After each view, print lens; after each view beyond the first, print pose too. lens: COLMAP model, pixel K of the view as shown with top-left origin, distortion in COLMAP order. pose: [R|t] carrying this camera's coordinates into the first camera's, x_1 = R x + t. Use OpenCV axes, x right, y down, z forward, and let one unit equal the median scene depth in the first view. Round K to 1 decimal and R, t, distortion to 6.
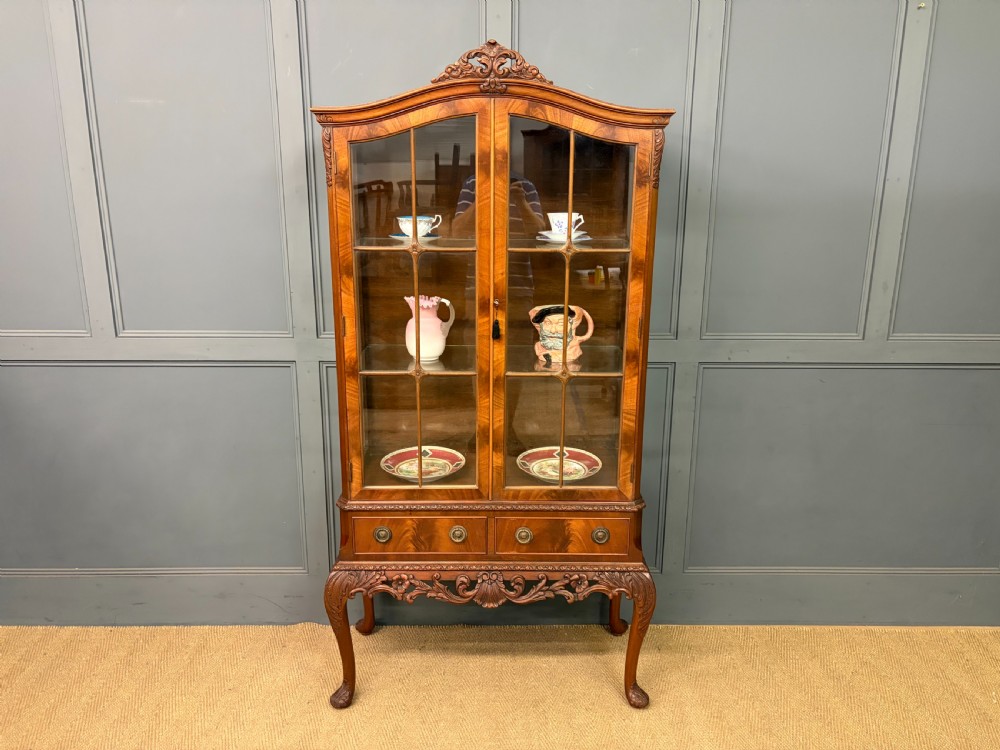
lens RADIAL K [[784.4, 0, 501.4], [0, 784.4, 373.0], [0, 0, 1]] dist [0.110412, -0.290994]
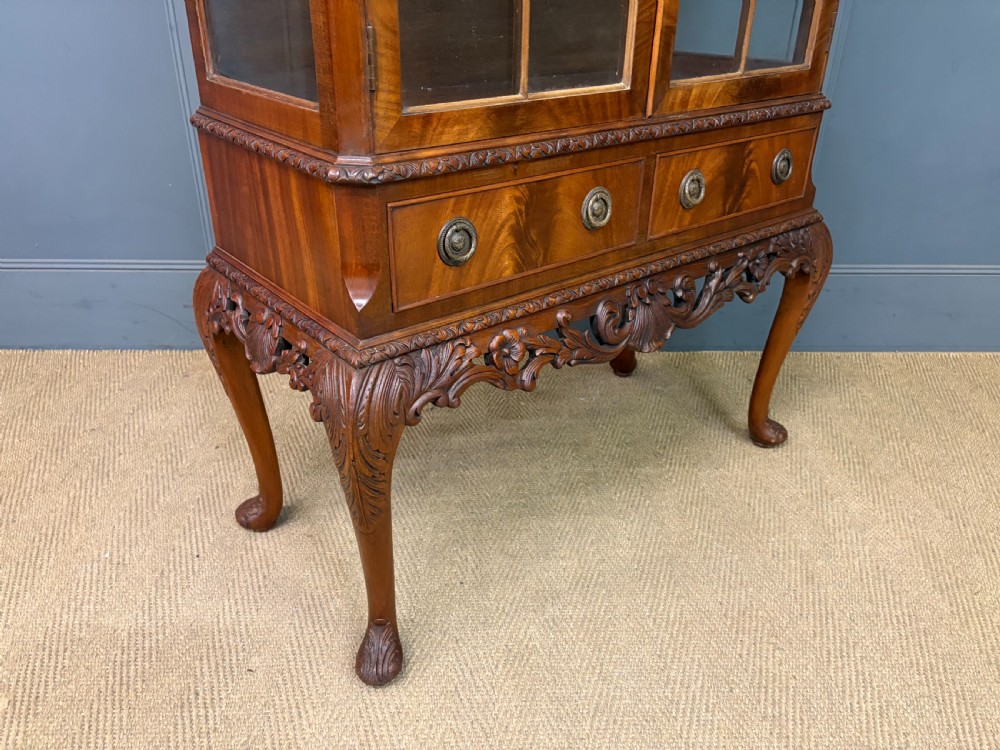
lens RADIAL K [[760.1, 0, 500.2], [0, 760.1, 375.1], [0, 0, 1]] dist [0.056491, -0.077451]
pose [[0.771400, -0.288625, 0.567132, -0.365271], [0.151606, 0.948918, 0.276714, 0.168843], [-0.618028, -0.127476, 0.775752, 0.701325]]
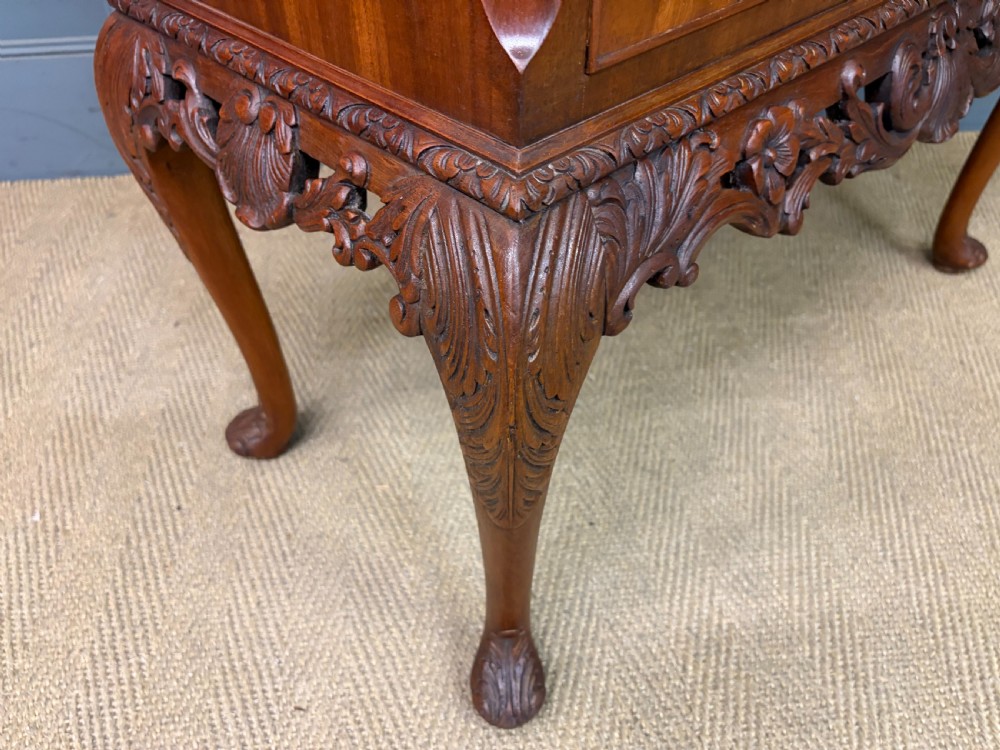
lens RADIAL K [[772.1, 0, 495.1], [0, 772.1, 380.5], [0, 0, 1]] dist [0.038306, -0.070881]
pose [[0.720501, -0.473194, 0.506918, -0.308696], [0.185945, 0.836068, 0.516154, 0.201623], [-0.668059, -0.277631, 0.690376, 0.908082]]
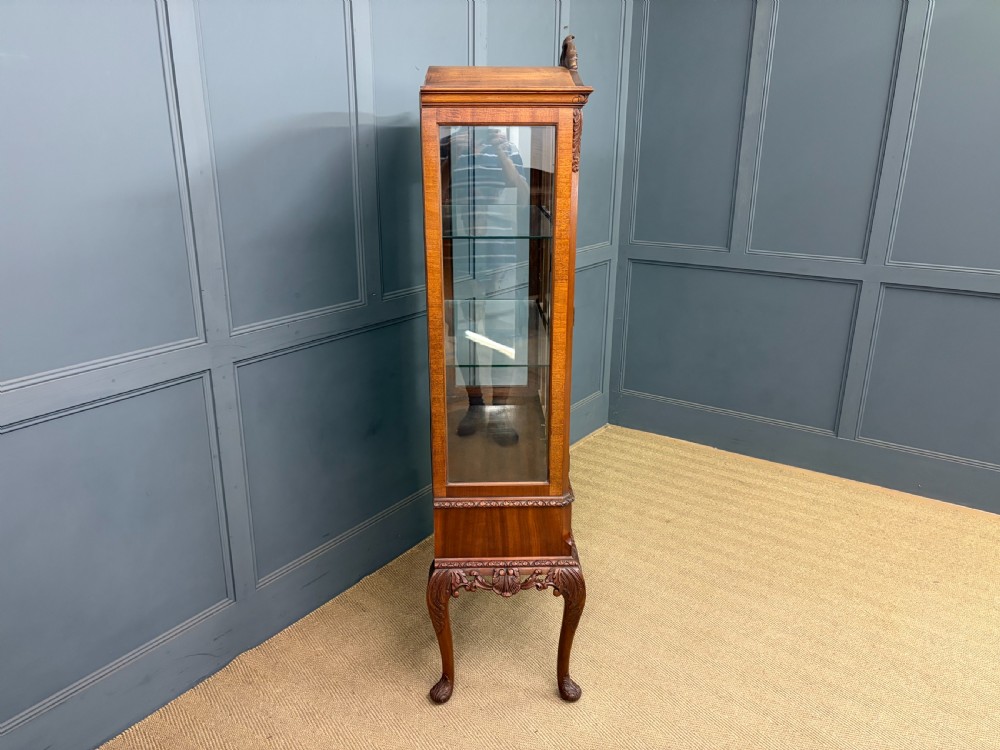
lens RADIAL K [[760.1, 0, 500.2], [0, 760.1, 375.1], [0, 0, 1]] dist [0.056491, -0.077451]
pose [[-0.033811, -0.312437, 0.949337, -1.045353], [0.254369, 0.915909, 0.310495, -0.287518], [-0.966516, 0.251980, 0.048506, 1.000402]]
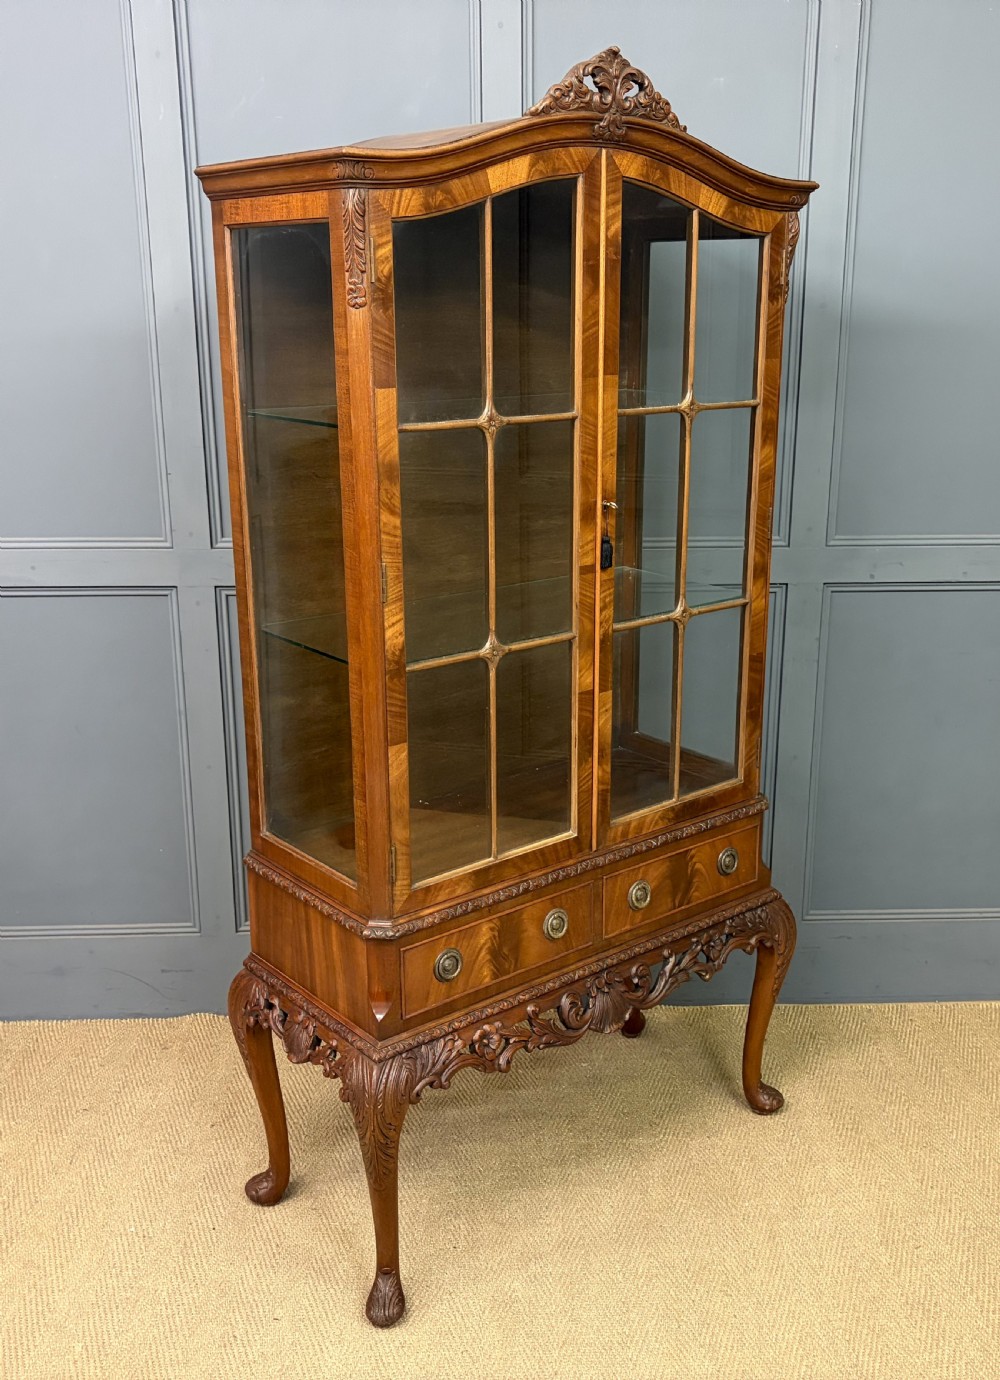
lens RADIAL K [[1393.3, 0, 546.1], [0, 1393.3, 686.0], [0, 0, 1]] dist [0.096012, -0.233534]
pose [[0.764215, -0.180691, 0.619134, -0.657506], [0.169488, 0.982478, 0.077526, -0.043212], [-0.622294, 0.045689, 0.781449, 0.213867]]
